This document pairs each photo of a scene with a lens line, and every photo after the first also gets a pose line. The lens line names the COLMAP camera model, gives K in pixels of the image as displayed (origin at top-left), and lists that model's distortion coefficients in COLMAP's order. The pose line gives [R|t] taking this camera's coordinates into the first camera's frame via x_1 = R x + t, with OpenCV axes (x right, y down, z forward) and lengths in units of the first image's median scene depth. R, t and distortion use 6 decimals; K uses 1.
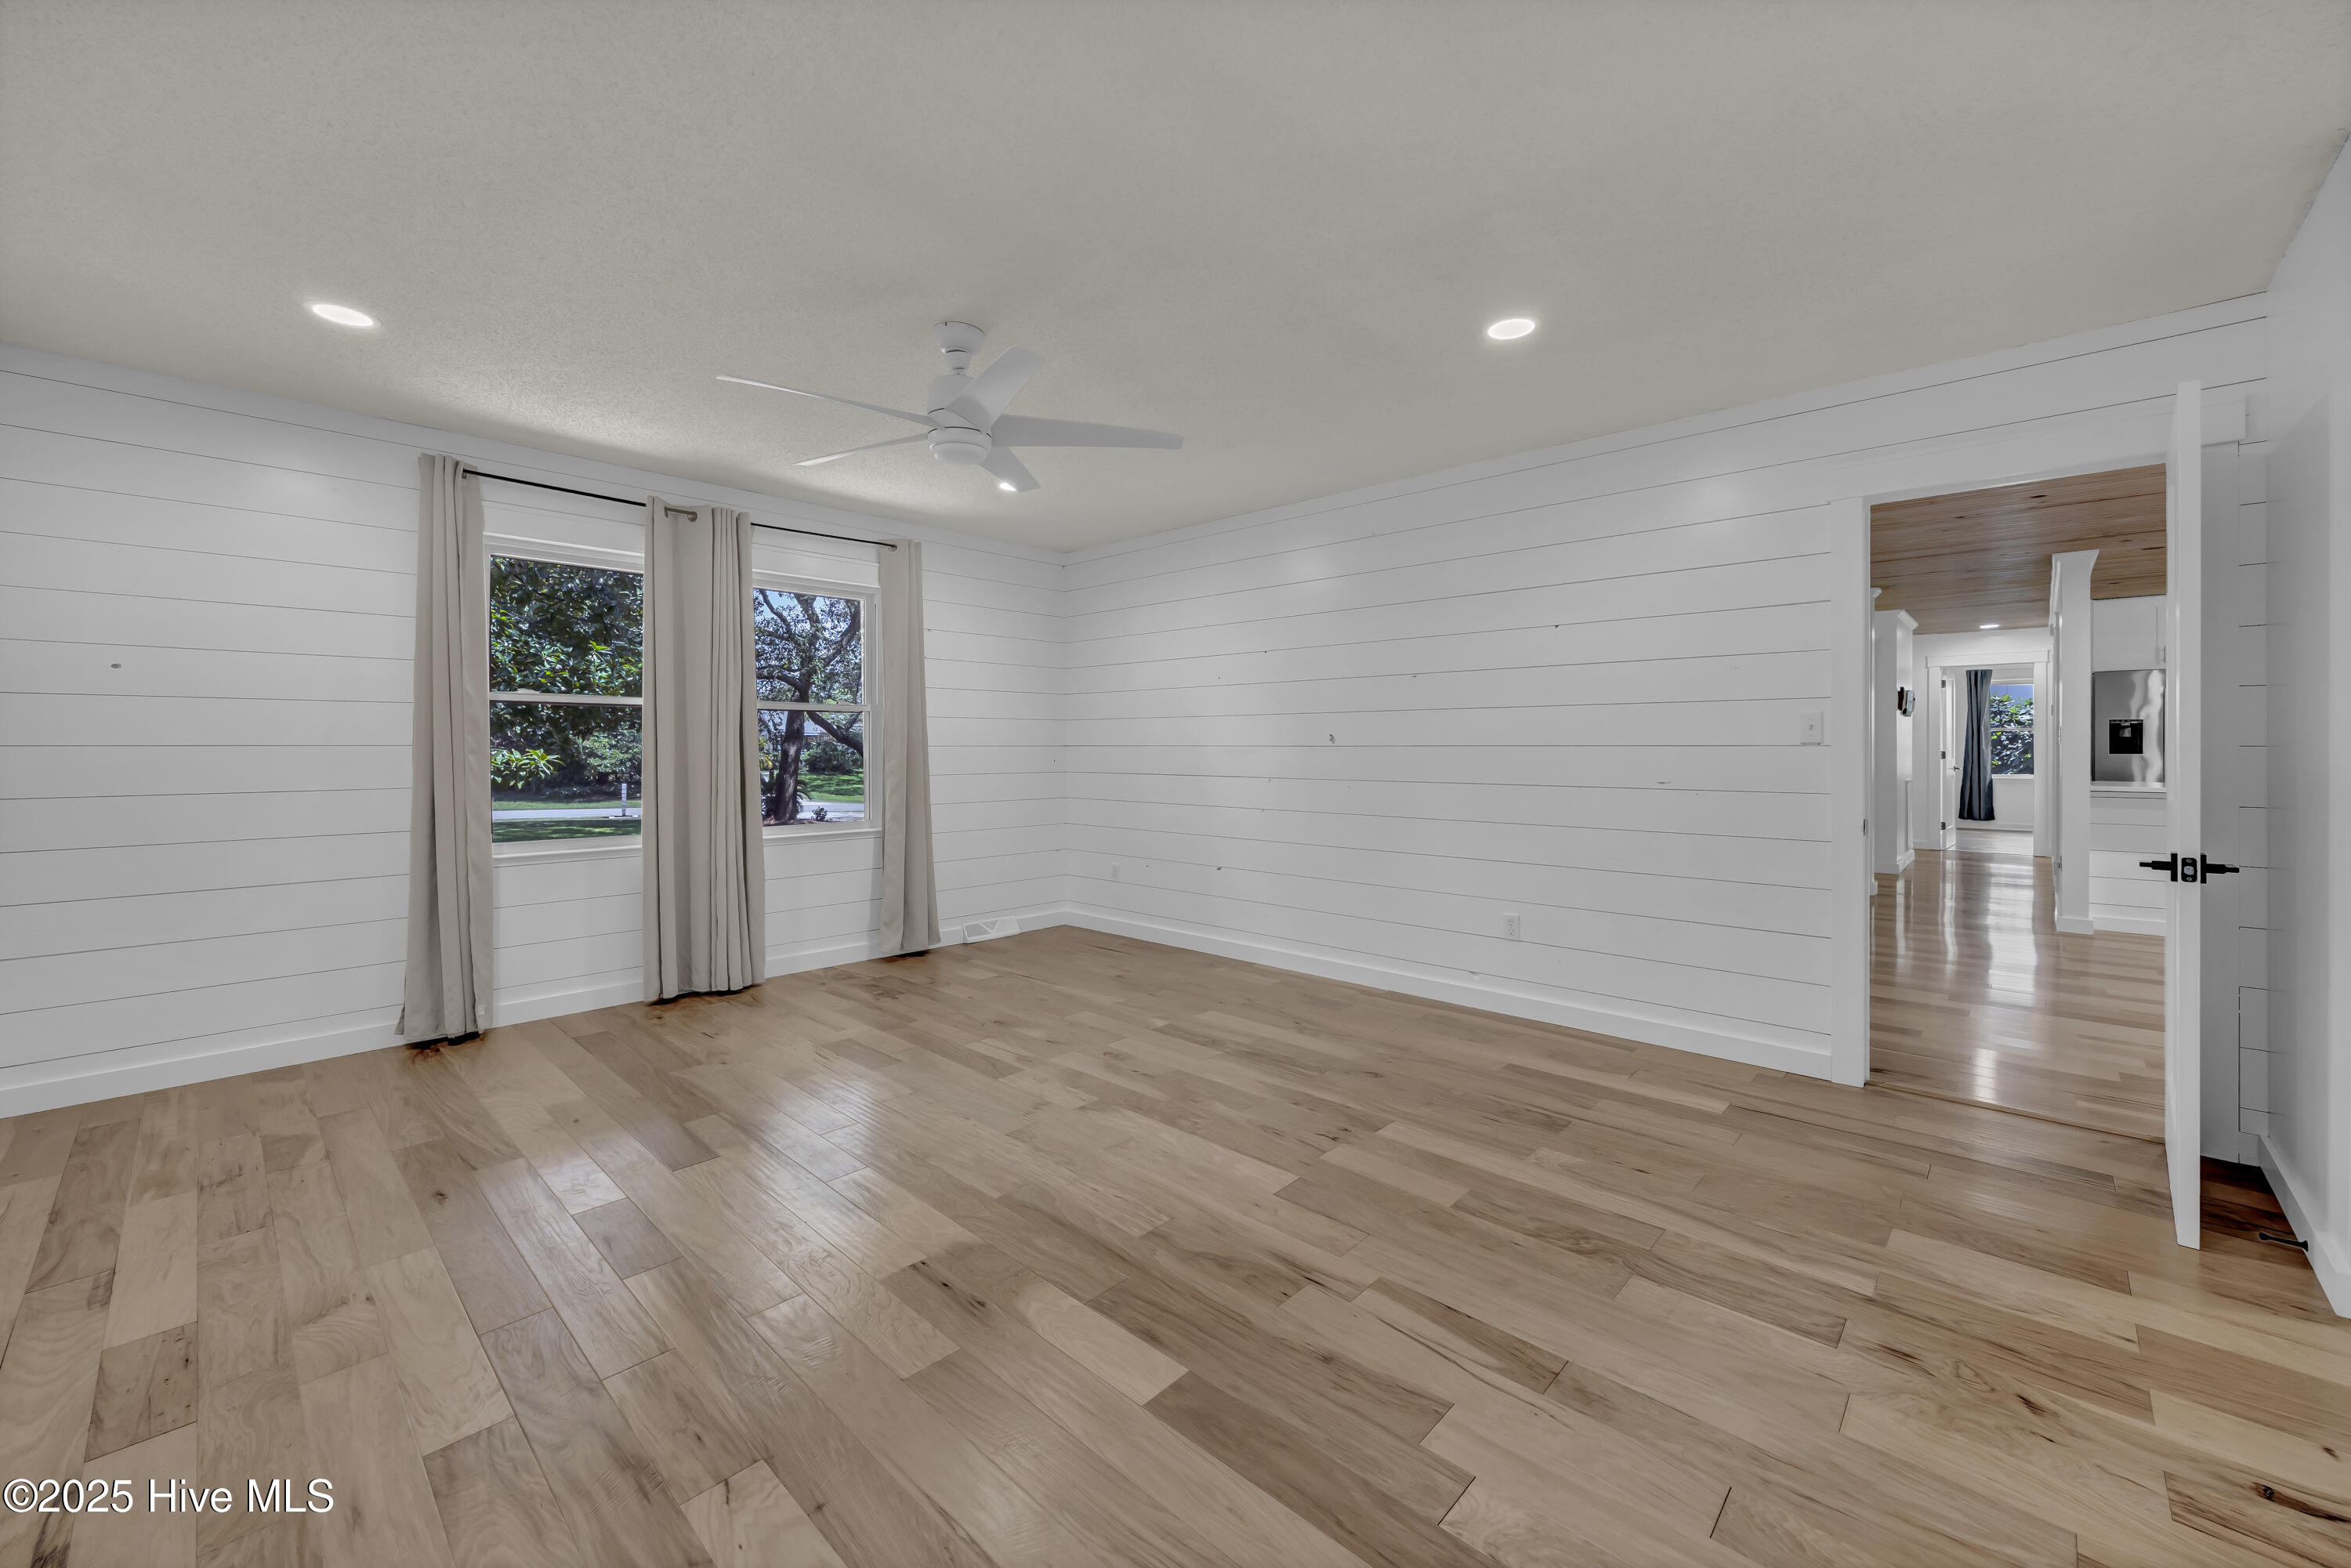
lens RADIAL K [[915.3, 0, 1180.2], [0, 915.3, 768.1], [0, 0, 1]] dist [-0.013059, 0.000357]
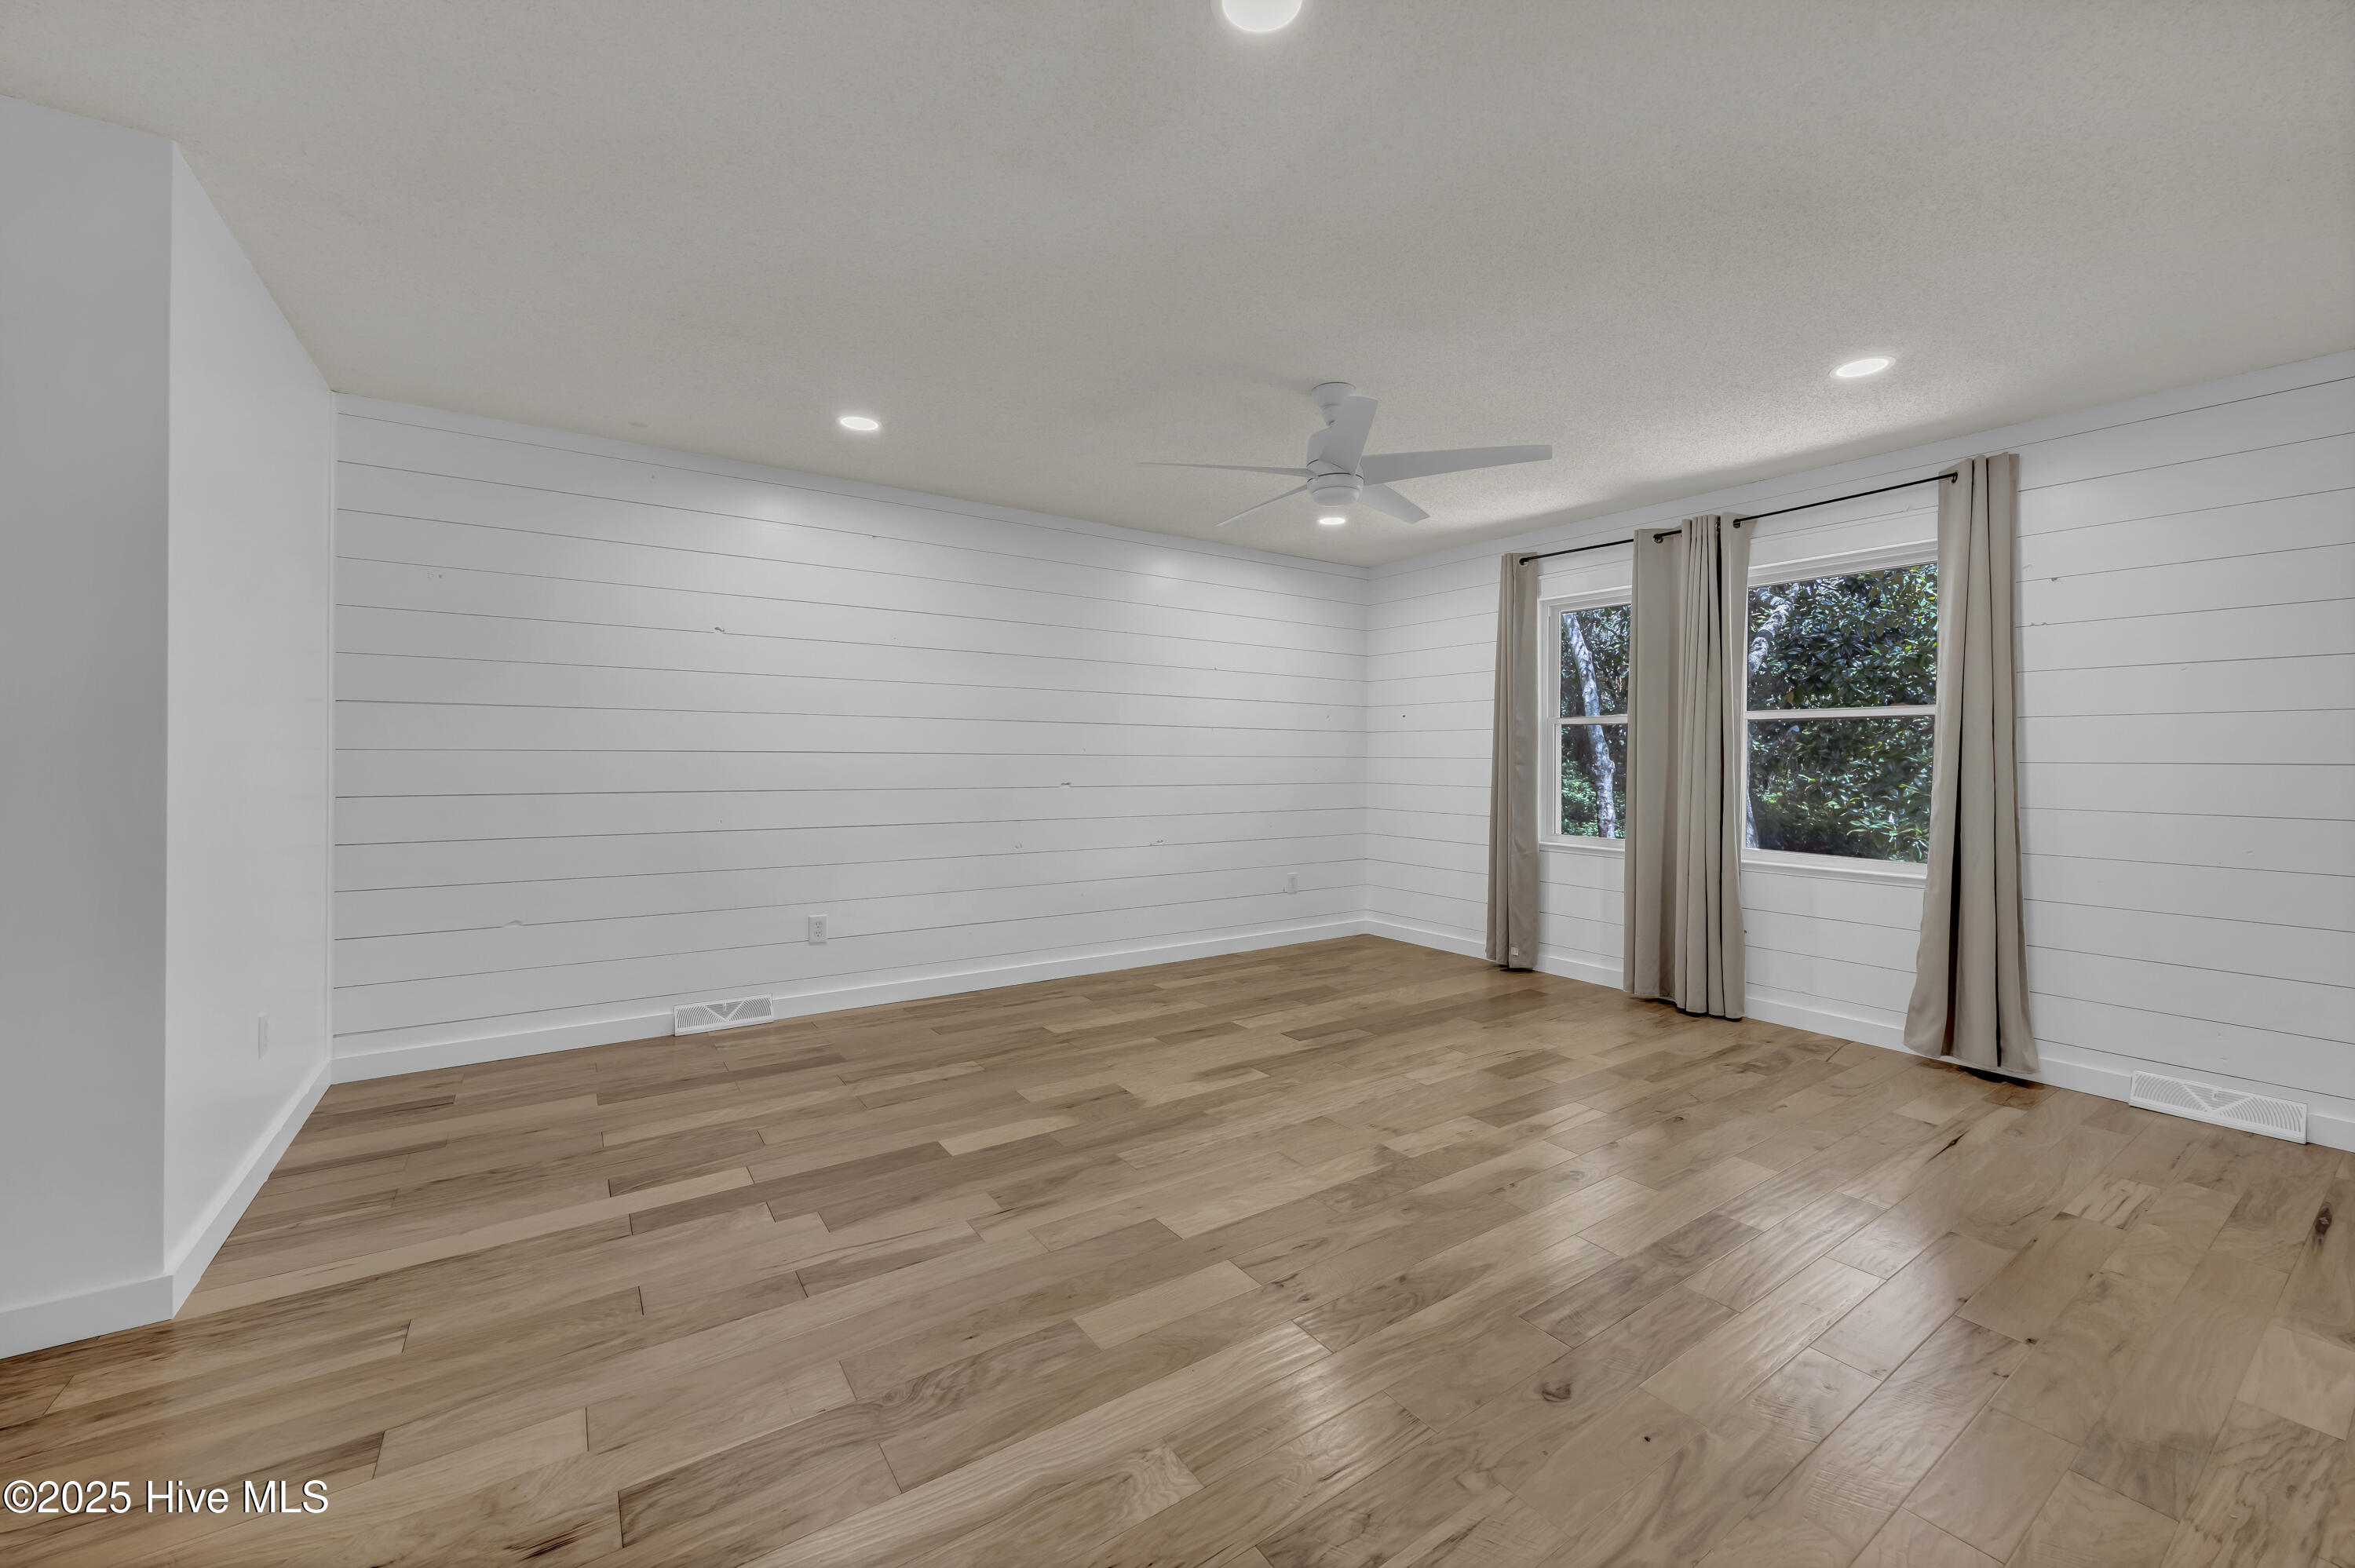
lens RADIAL K [[916.8, 0, 1181.0], [0, 916.8, 762.7], [0, 0, 1]] dist [-0.013059, 0.000357]
pose [[-0.214990, 0.006496, -0.976595, 0.976422], [-0.032130, 0.999390, 0.013720, -0.029574], [0.976088, 0.034327, -0.214650, 1.142123]]
